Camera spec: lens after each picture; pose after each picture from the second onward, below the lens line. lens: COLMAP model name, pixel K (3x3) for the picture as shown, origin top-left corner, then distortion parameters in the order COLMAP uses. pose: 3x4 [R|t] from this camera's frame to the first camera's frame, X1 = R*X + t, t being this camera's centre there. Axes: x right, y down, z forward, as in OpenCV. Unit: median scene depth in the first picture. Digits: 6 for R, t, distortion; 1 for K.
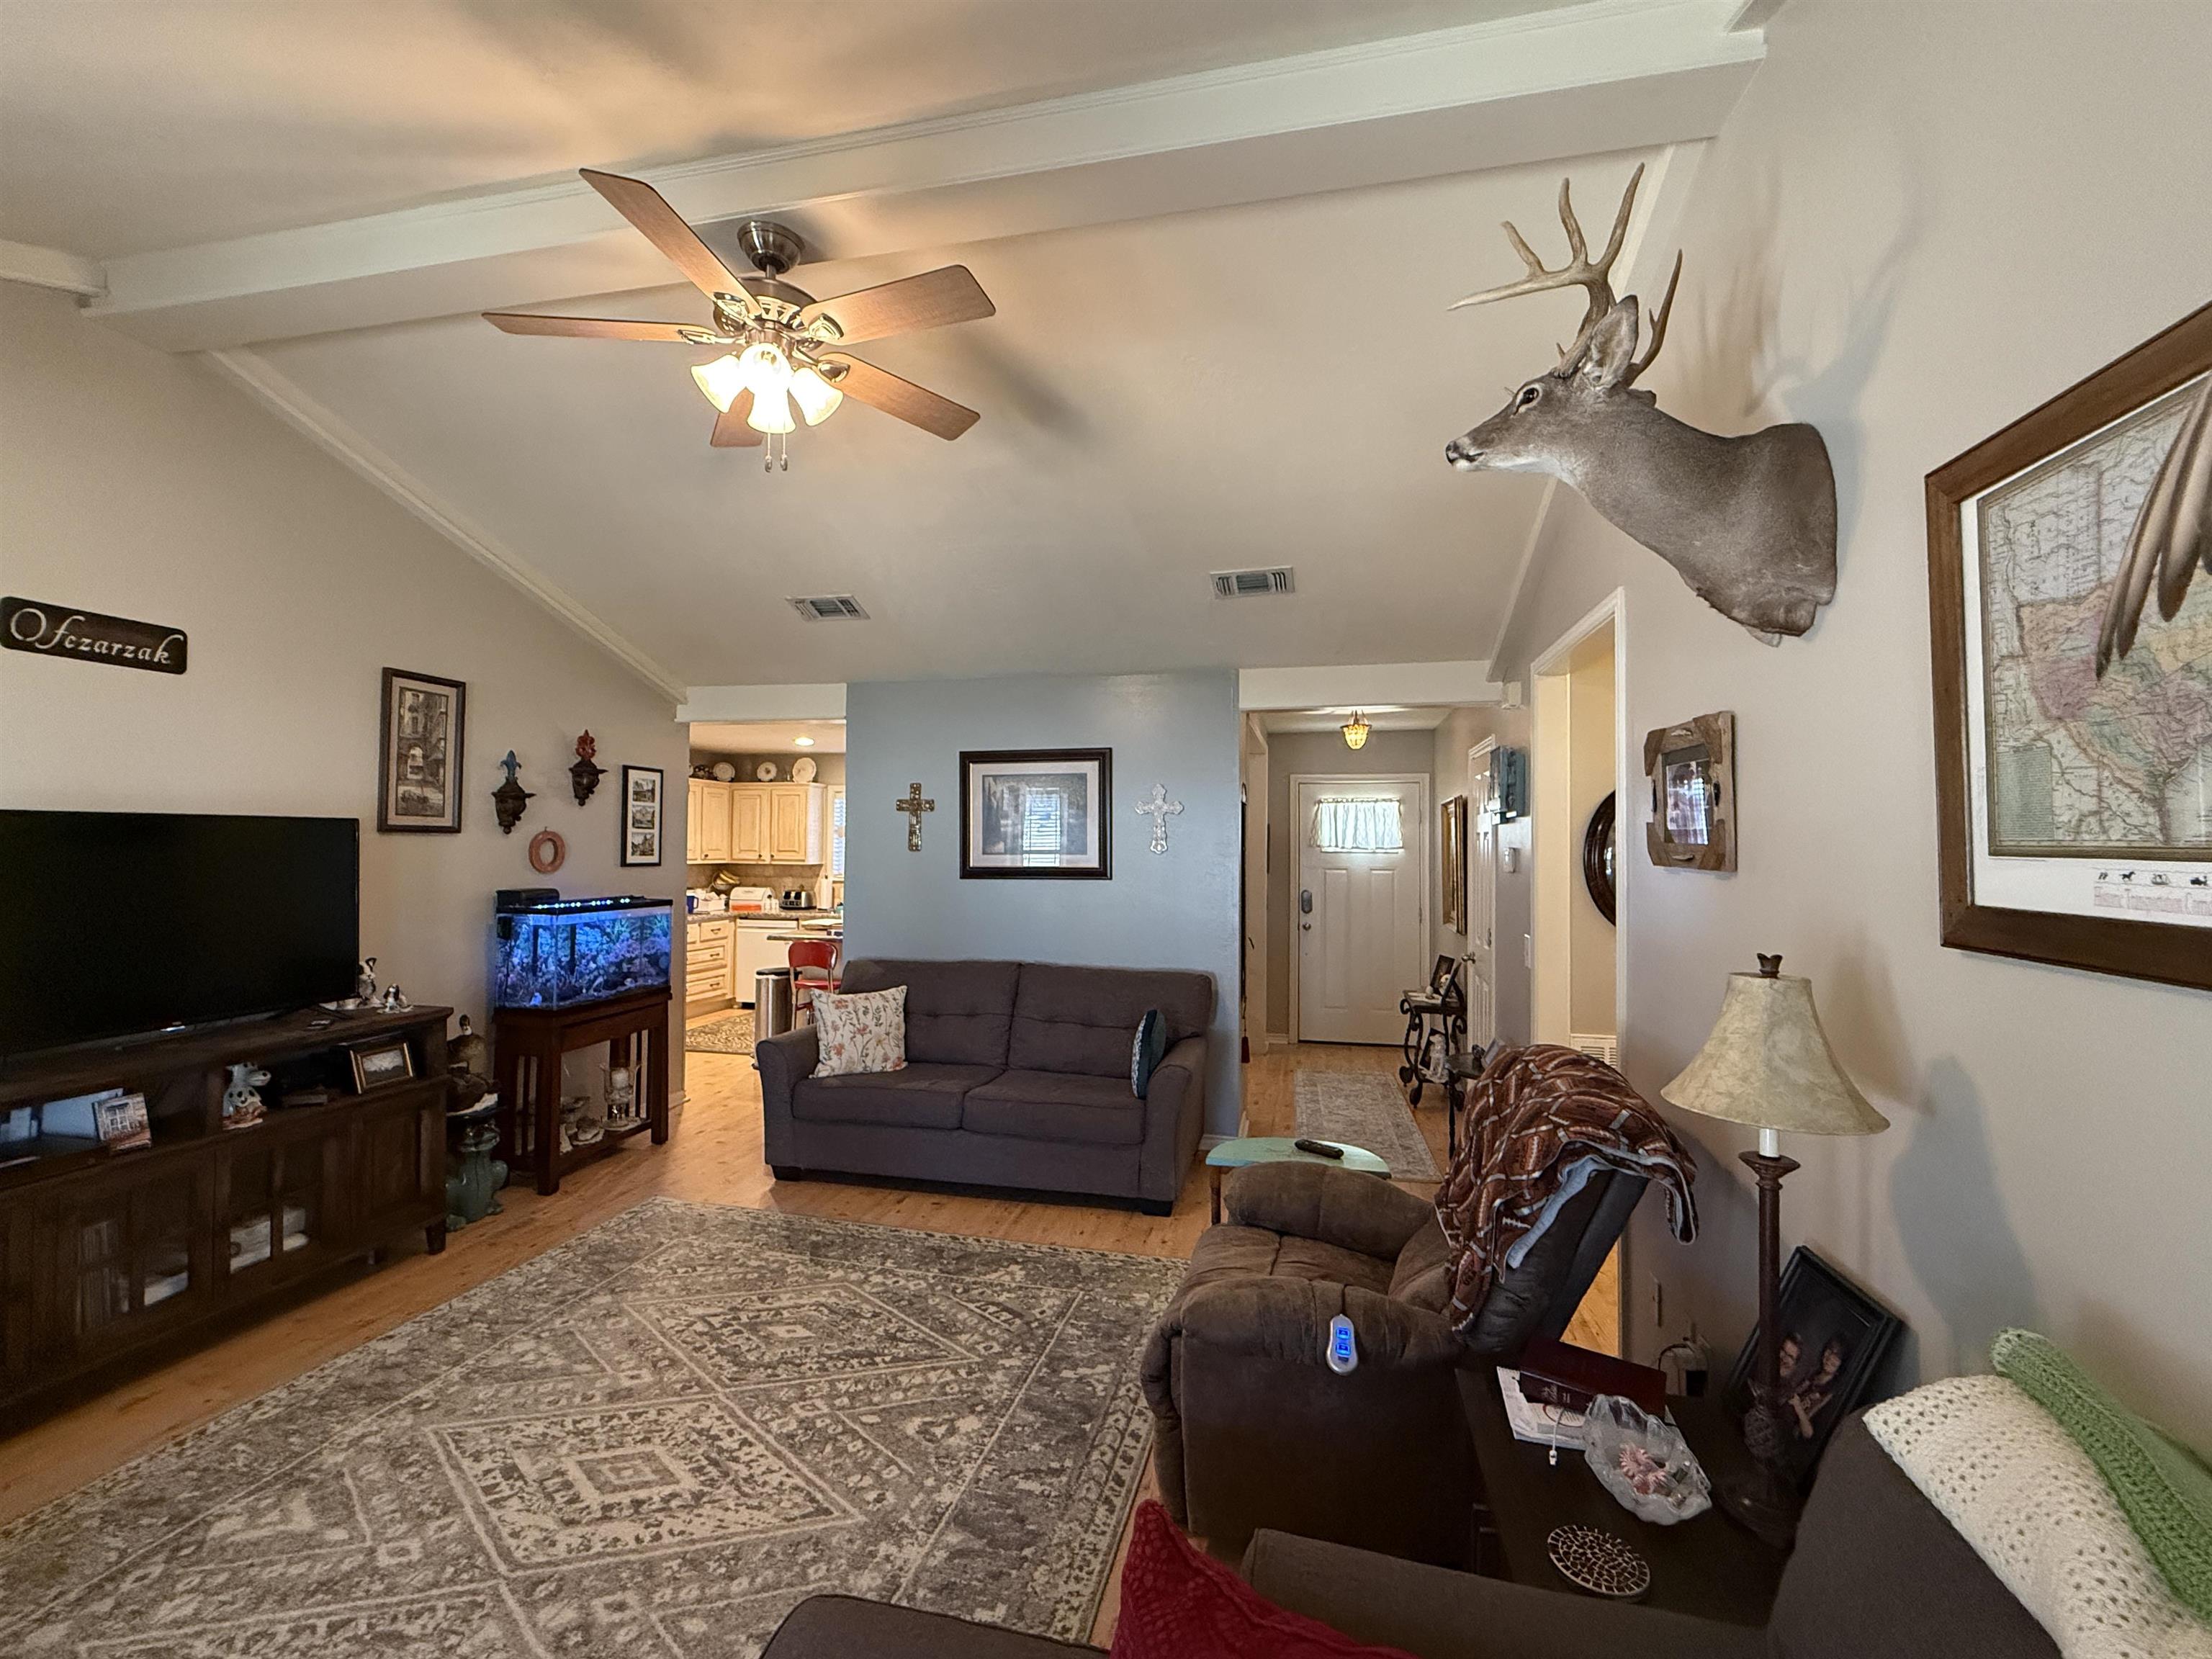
lens RADIAL K [[942.2, 0, 1107.8], [0, 942.2, 825.4], [0, 0, 1]] dist [0.000205, 0.000223]
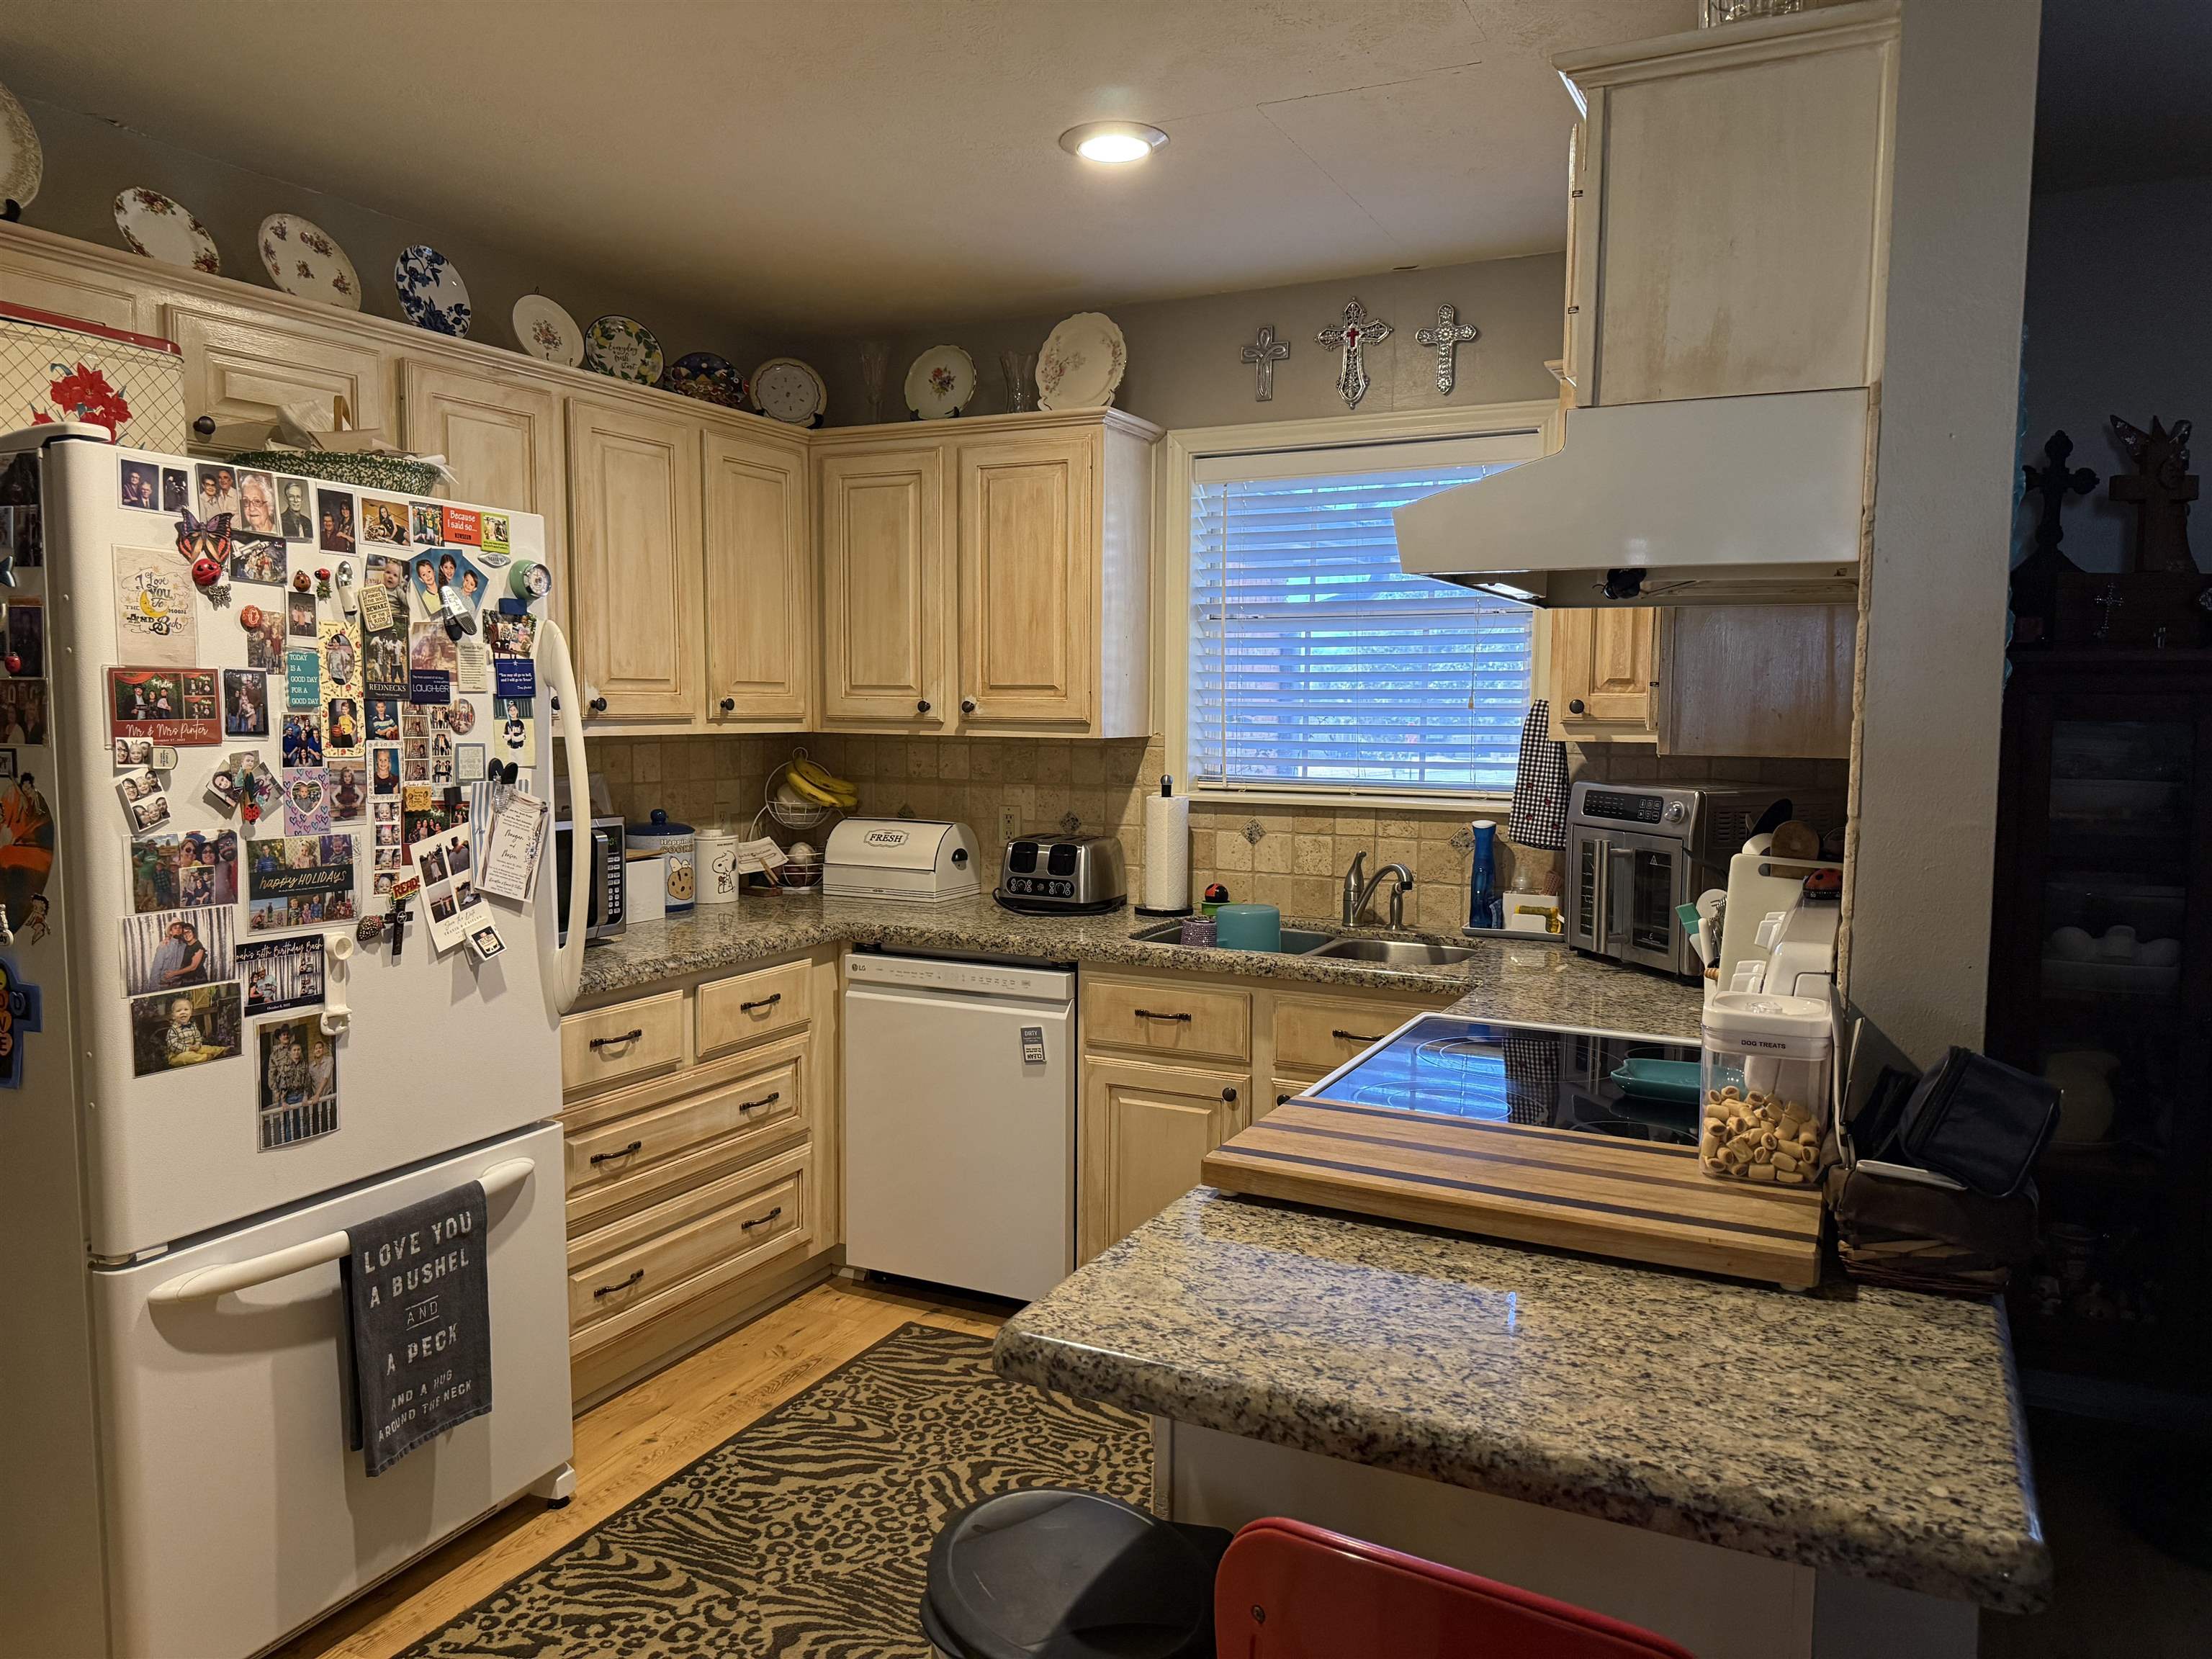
lens RADIAL K [[1544.7, 0, 1090.2], [0, 1544.7, 834.5], [0, 0, 1]] dist [0.028499, -0.032738]
pose [[0.969595, 0.017370, -0.244098, -0.496618], [0.009115, 0.994222, 0.106957, 0.051192], [0.244545, -0.105930, 0.963834, 1.350547]]
